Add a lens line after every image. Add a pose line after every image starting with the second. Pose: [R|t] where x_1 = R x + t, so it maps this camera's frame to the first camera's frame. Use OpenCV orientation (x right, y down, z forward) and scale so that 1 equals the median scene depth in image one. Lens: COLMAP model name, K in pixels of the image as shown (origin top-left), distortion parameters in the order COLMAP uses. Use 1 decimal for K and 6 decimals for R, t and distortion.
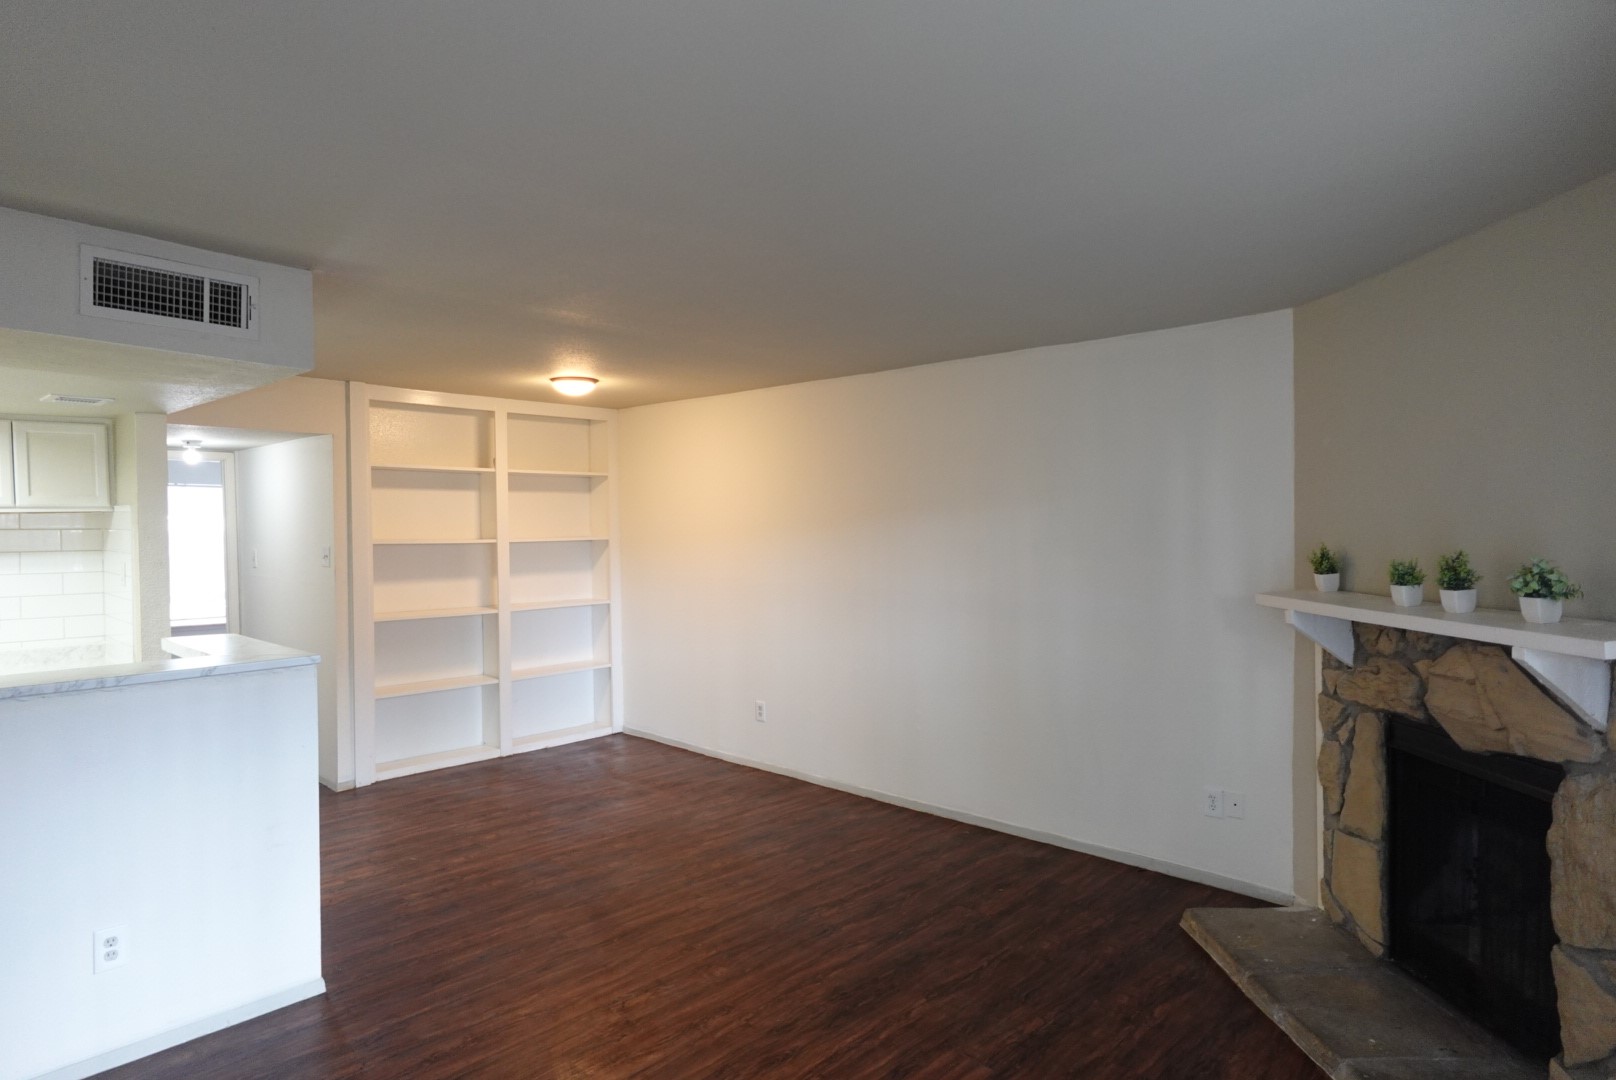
lens RADIAL K [[912.9, 0, 810.8], [0, 912.9, 538.9], [0, 0, 1]] dist [-0.004717, 0.001894]
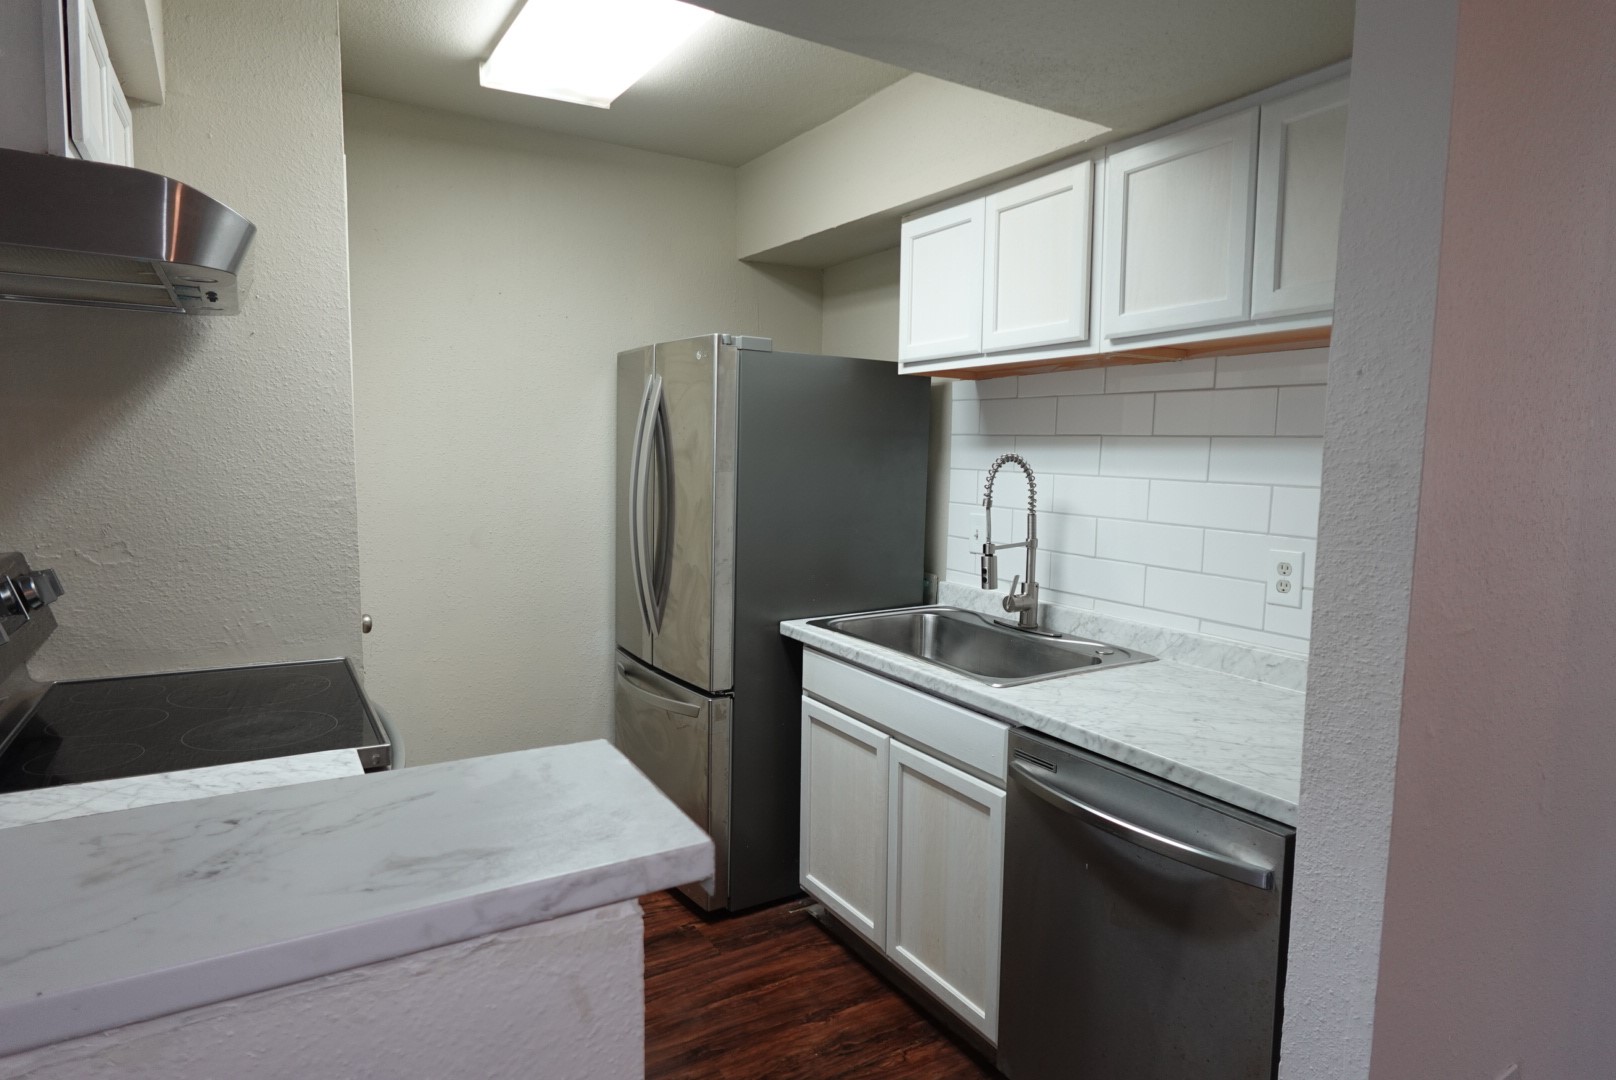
lens RADIAL K [[912.9, 0, 811.7], [0, 912.9, 535.7], [0, 0, 1]] dist [-0.004717, 0.001894]
pose [[-0.262683, 0.096515, -0.960043, -0.494450], [-0.028664, 0.993765, 0.107748, 0.027692], [0.964456, 0.055823, -0.258279, 1.100209]]
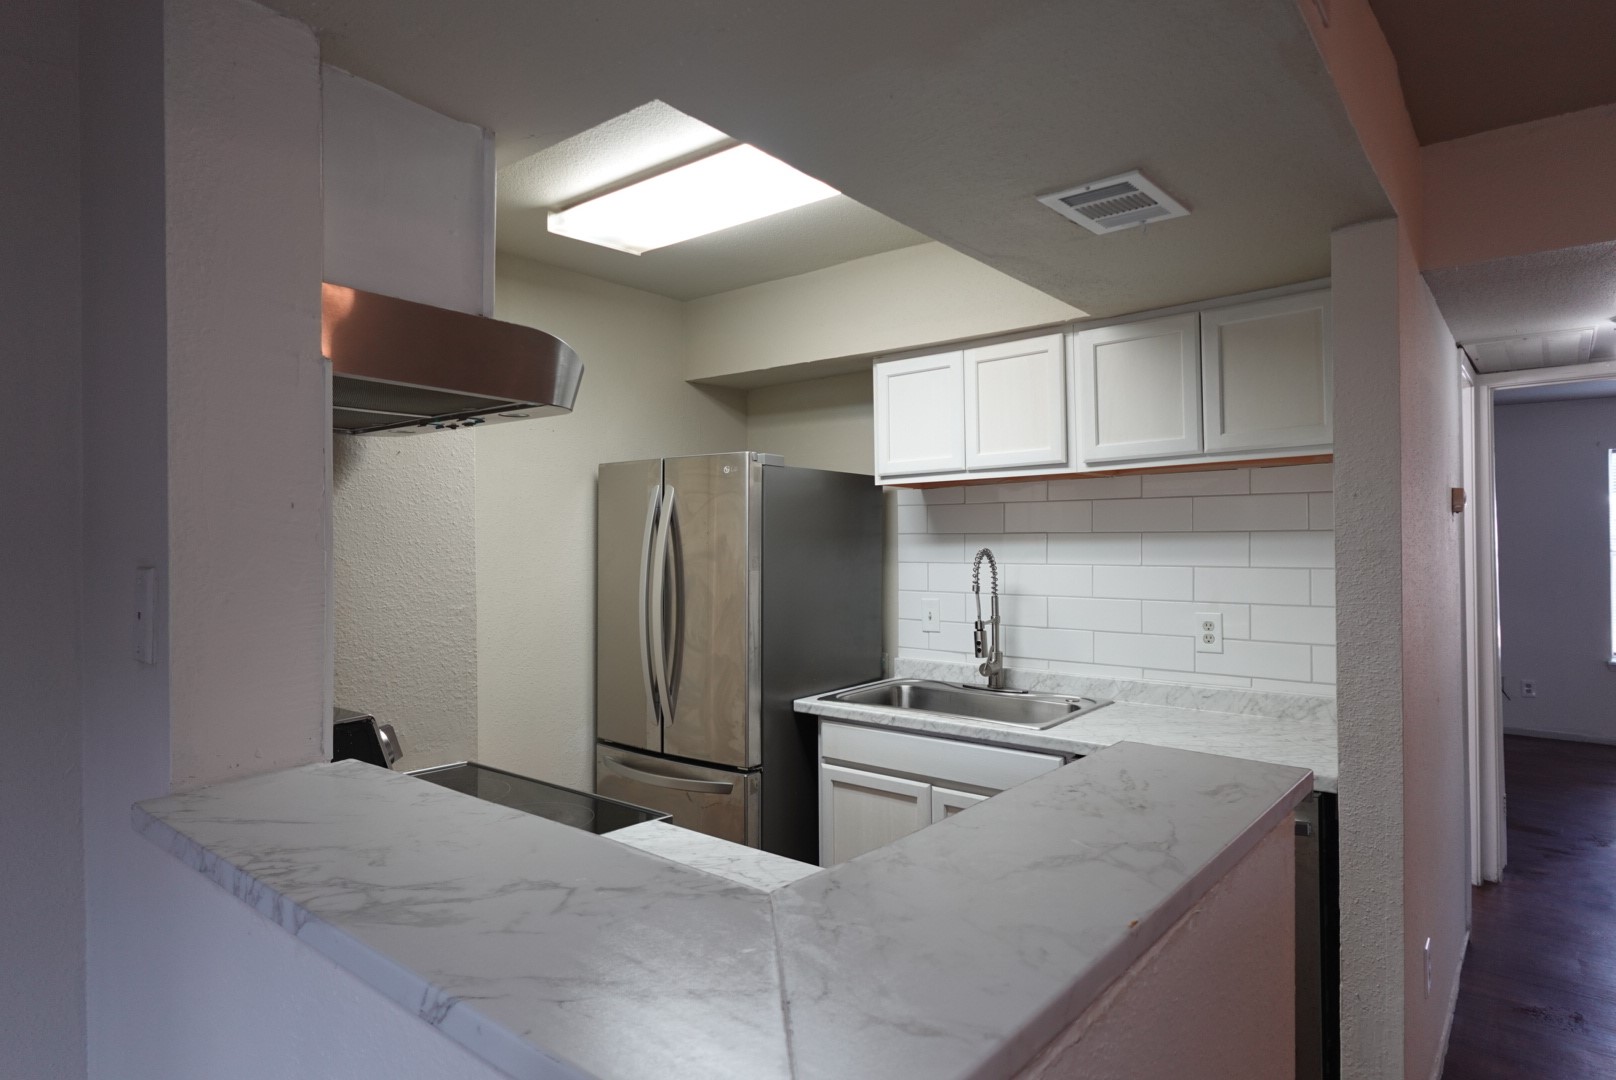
lens RADIAL K [[912.9, 0, 810.8], [0, 912.9, 541.5], [0, 0, 1]] dist [-0.004717, 0.001894]
pose [[0.064516, 0.005394, -0.997902, -0.344699], [-0.008738, 0.999950, 0.004841, 0.026538], [0.997878, 0.008407, 0.064560, 0.838897]]
